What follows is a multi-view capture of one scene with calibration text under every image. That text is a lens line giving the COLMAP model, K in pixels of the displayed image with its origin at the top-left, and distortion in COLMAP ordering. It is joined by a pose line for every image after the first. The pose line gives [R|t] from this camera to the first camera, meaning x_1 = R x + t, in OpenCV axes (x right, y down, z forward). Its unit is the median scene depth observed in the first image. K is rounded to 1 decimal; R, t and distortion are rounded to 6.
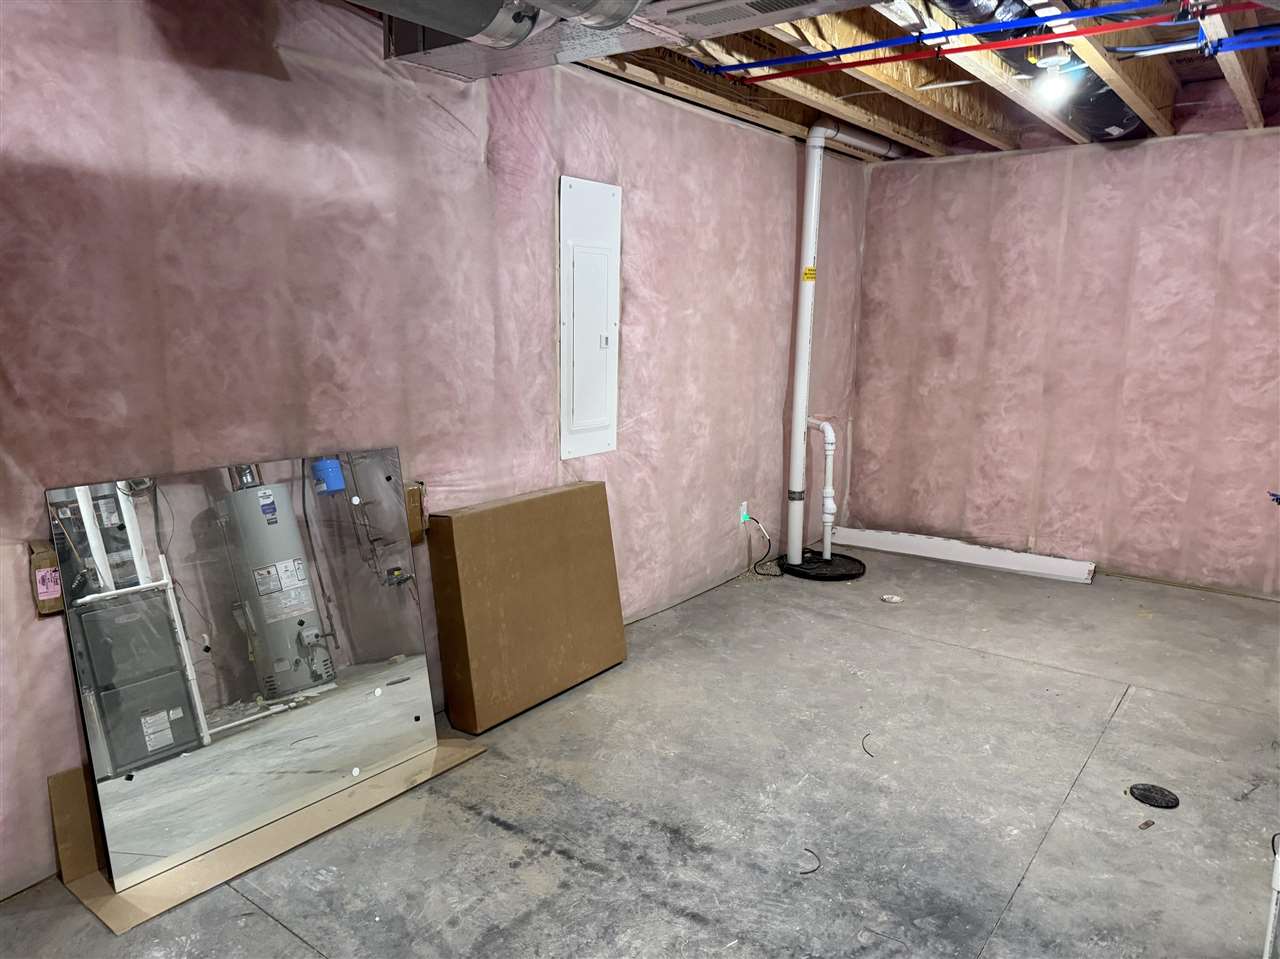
lens RADIAL K [[899.1, 0, 637.3], [0, 899.1, 484.2], [0, 0, 1]] dist [0.046811, -0.054506]
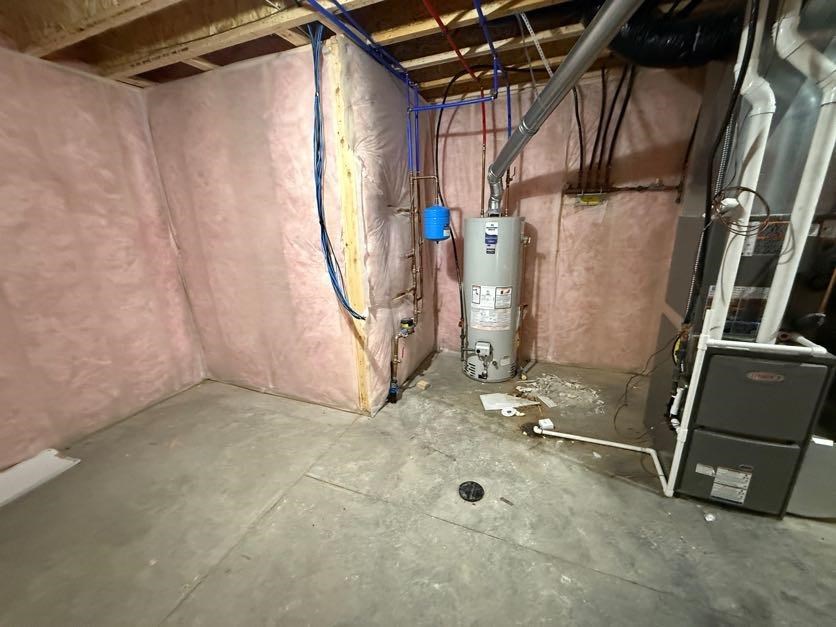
lens RADIAL K [[333.7, 0, 417.9], [0, 333.7, 314.3], [0, 0, 1]] dist [0.000857, -0.000415]
pose [[-0.254589, -0.284771, 0.924170, 0.106216], [0.209816, 0.916629, 0.340247, -0.208852], [-0.944014, 0.280529, -0.173615, 1.141362]]
